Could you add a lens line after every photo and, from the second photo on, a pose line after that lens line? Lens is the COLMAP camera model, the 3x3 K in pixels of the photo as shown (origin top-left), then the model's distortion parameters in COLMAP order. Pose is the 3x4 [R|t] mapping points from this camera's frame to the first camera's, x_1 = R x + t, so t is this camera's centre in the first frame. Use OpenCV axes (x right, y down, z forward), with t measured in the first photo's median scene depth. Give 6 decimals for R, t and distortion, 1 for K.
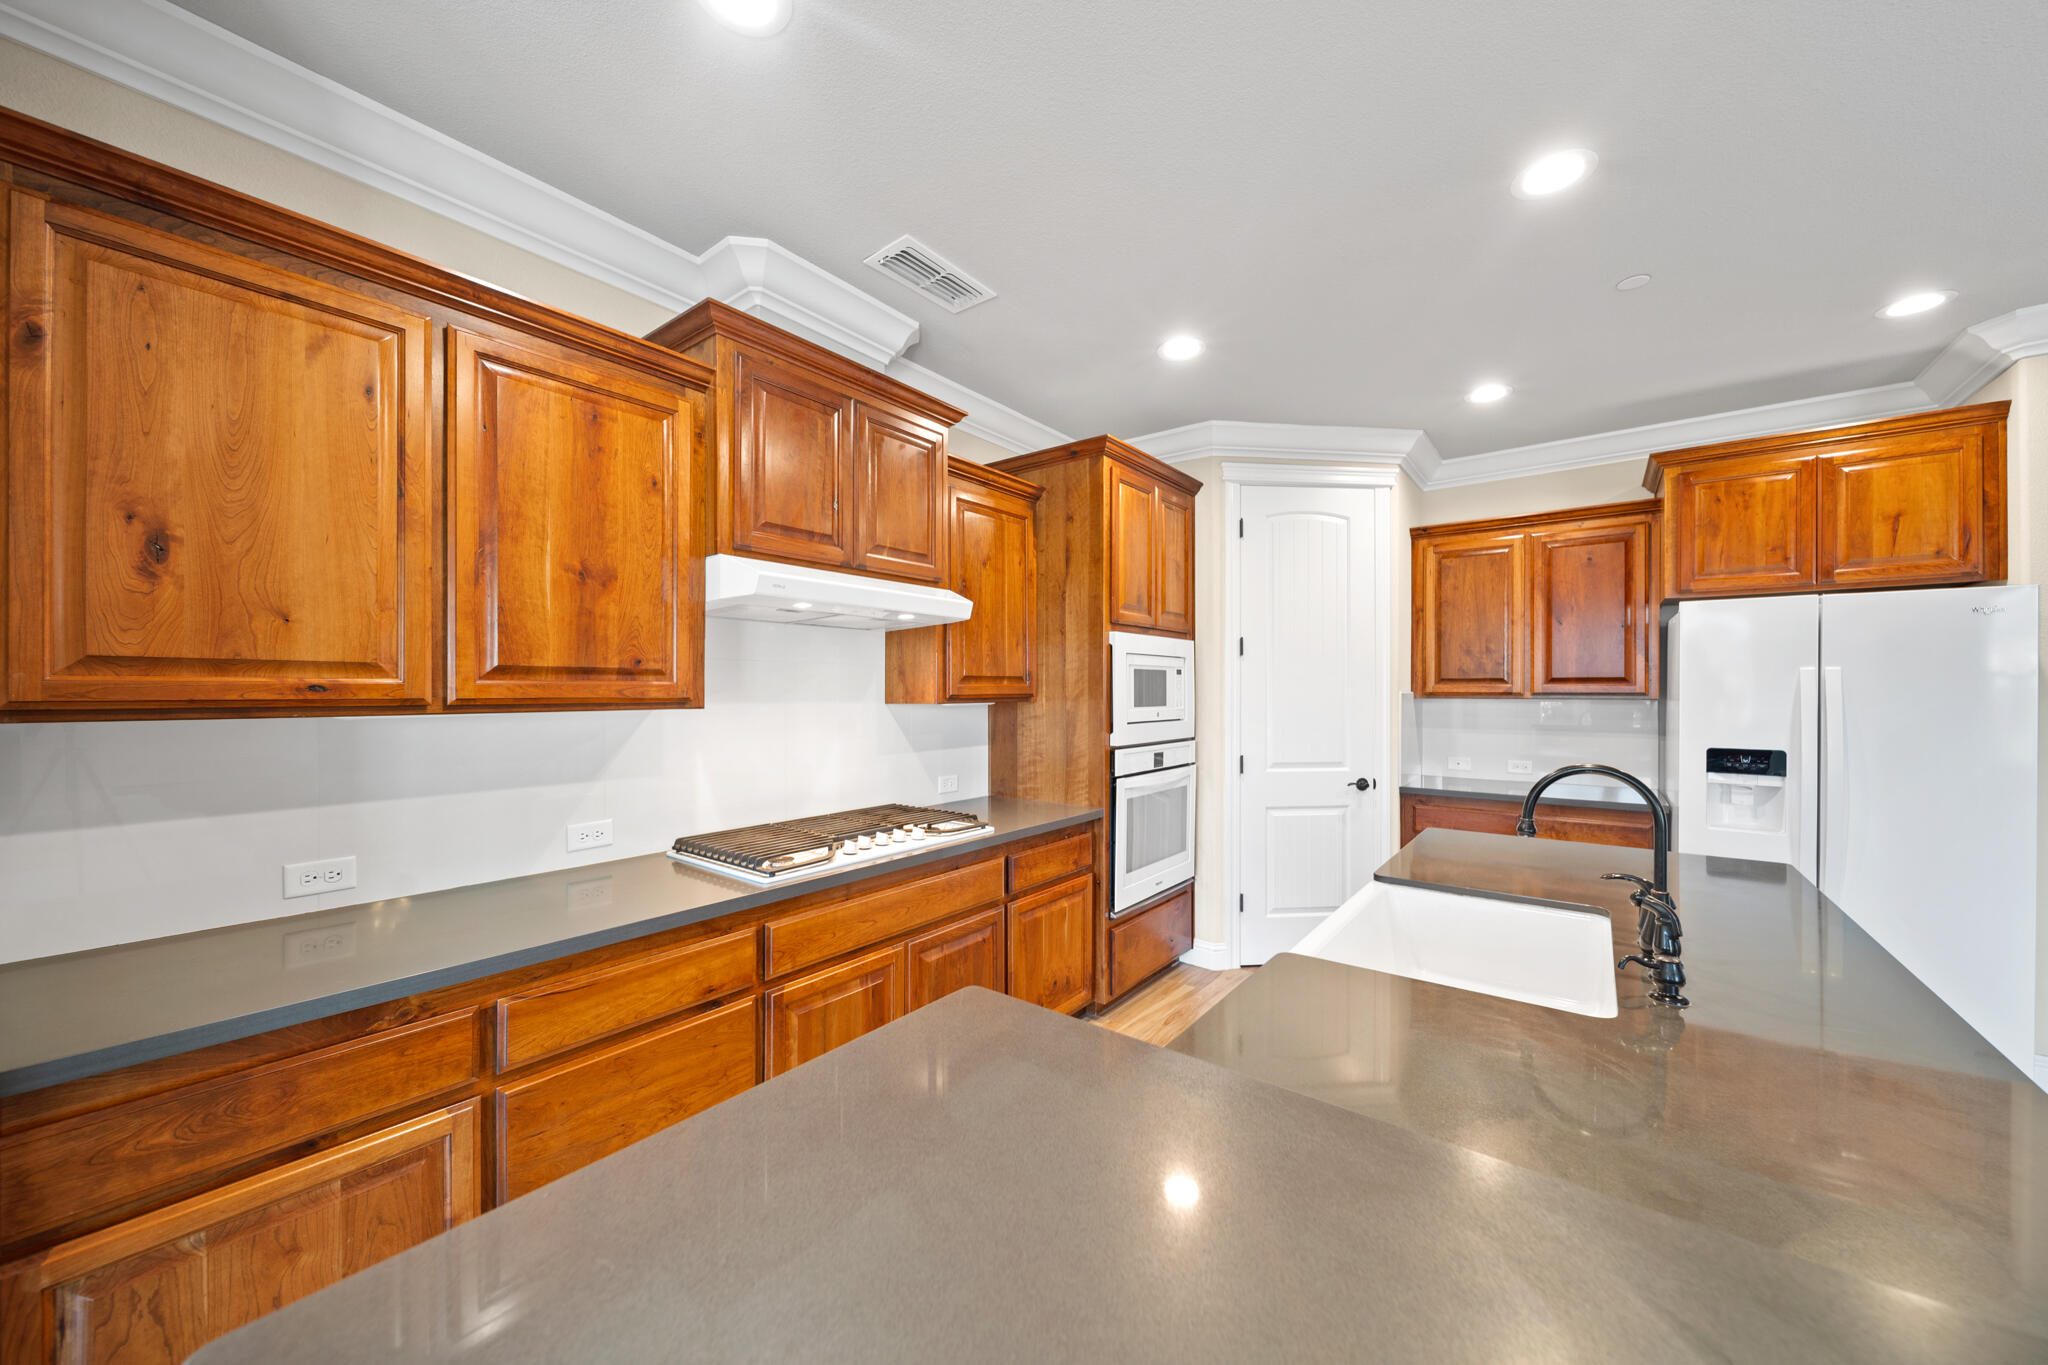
lens RADIAL K [[732.6, 0, 1027.7], [0, 732.6, 686.3], [0, 0, 1]] dist [-0.003445, -0.000850]
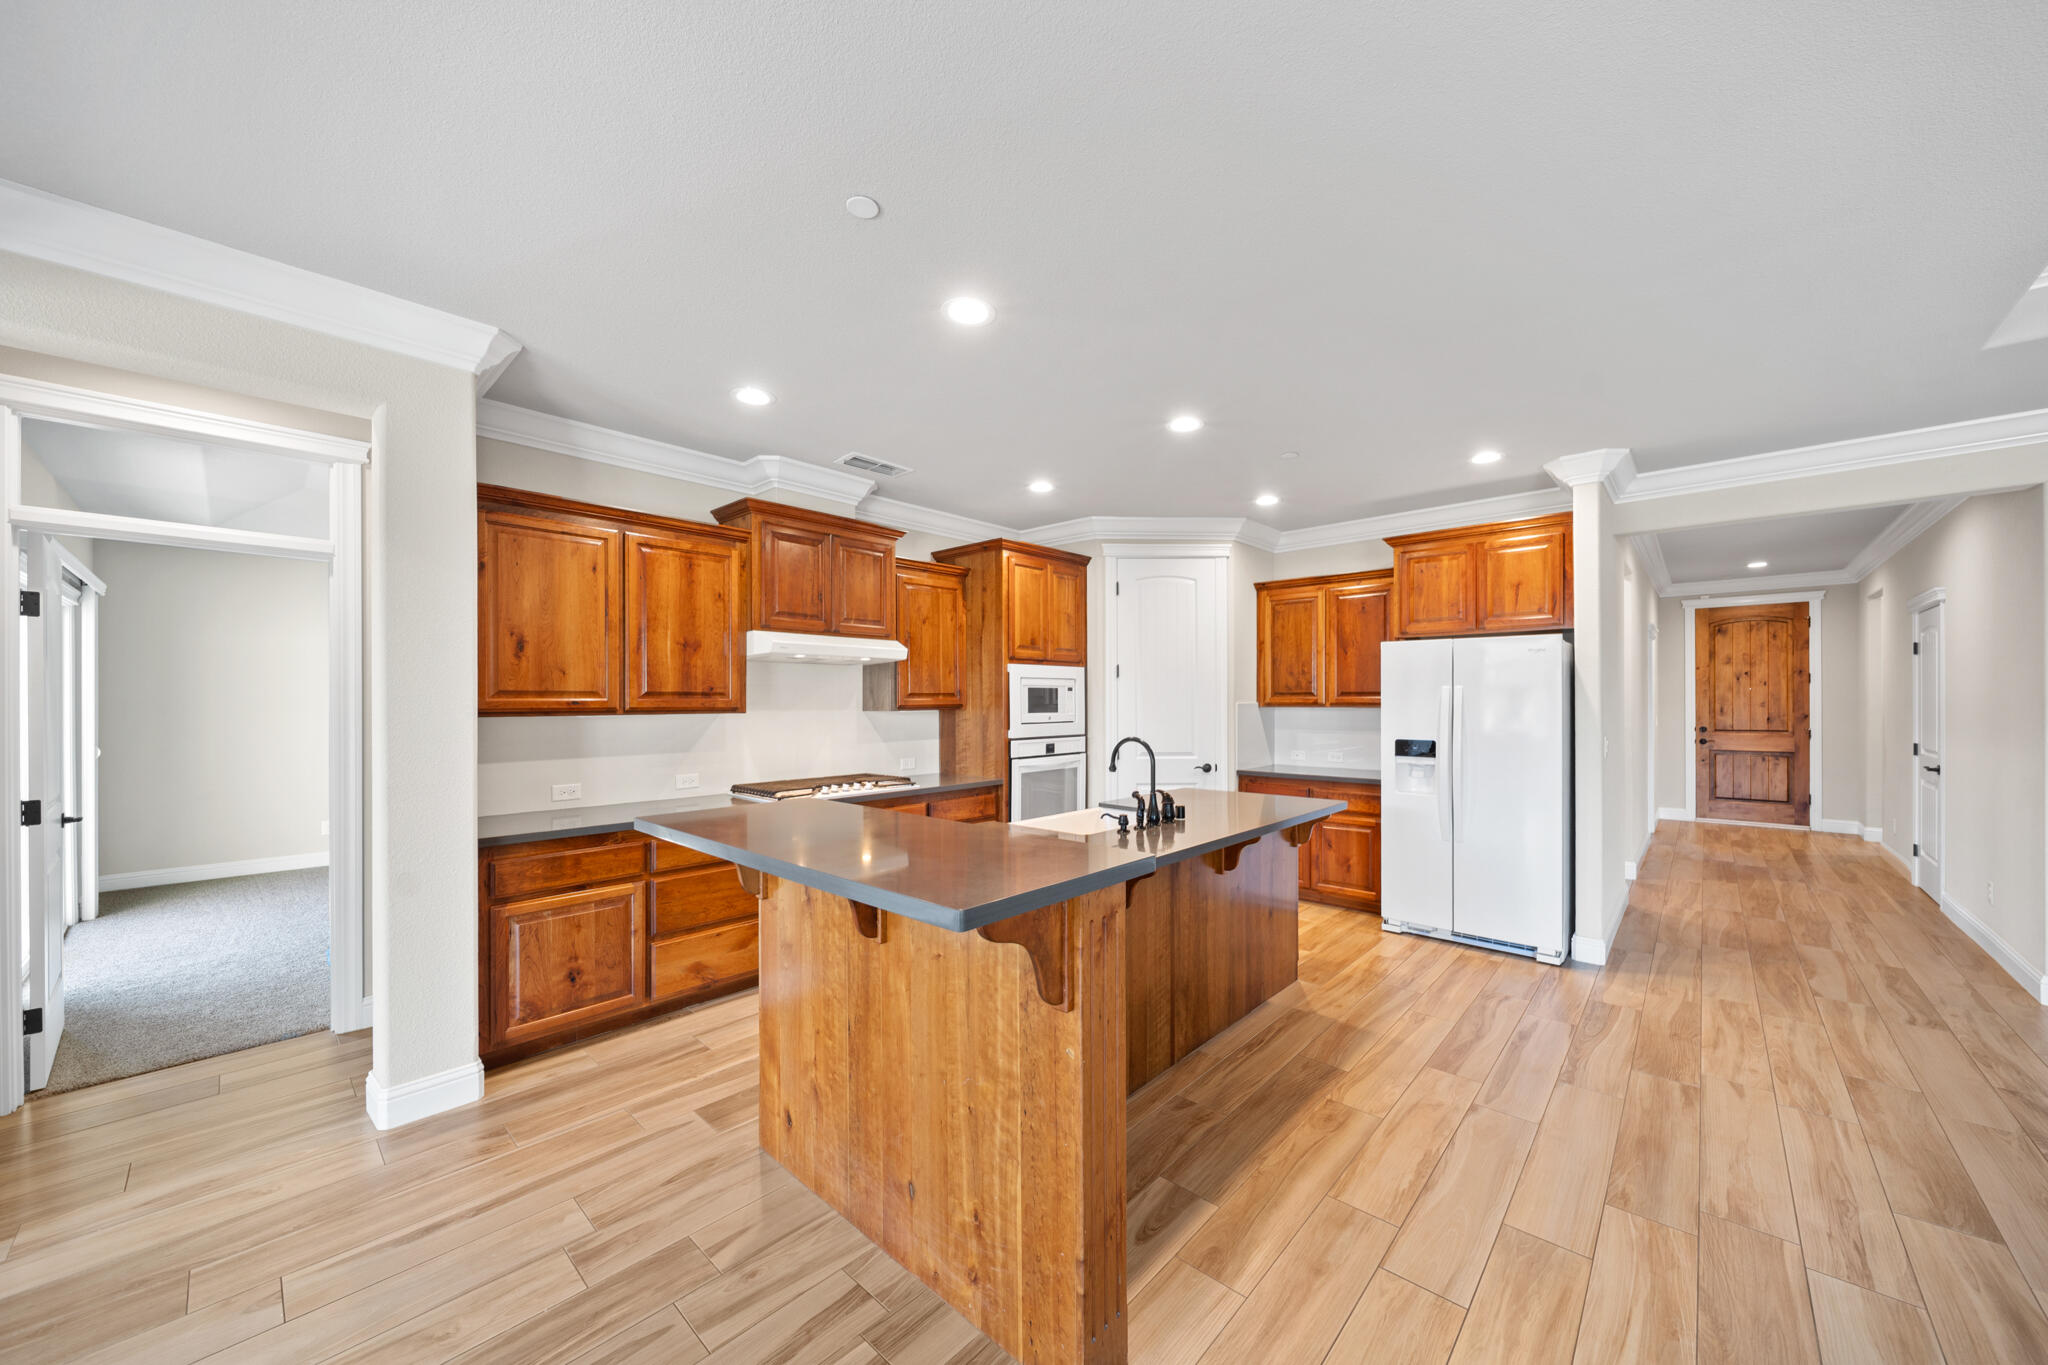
lens RADIAL K [[732.6, 0, 1034.8], [0, 732.6, 695.8], [0, 0, 1]] dist [-0.003445, -0.000850]
pose [[0.996913, -0.002926, -0.078456, 0.329669], [0.002848, 0.999995, -0.001098, -0.006709], [0.078459, 0.000871, 0.996917, -0.603702]]
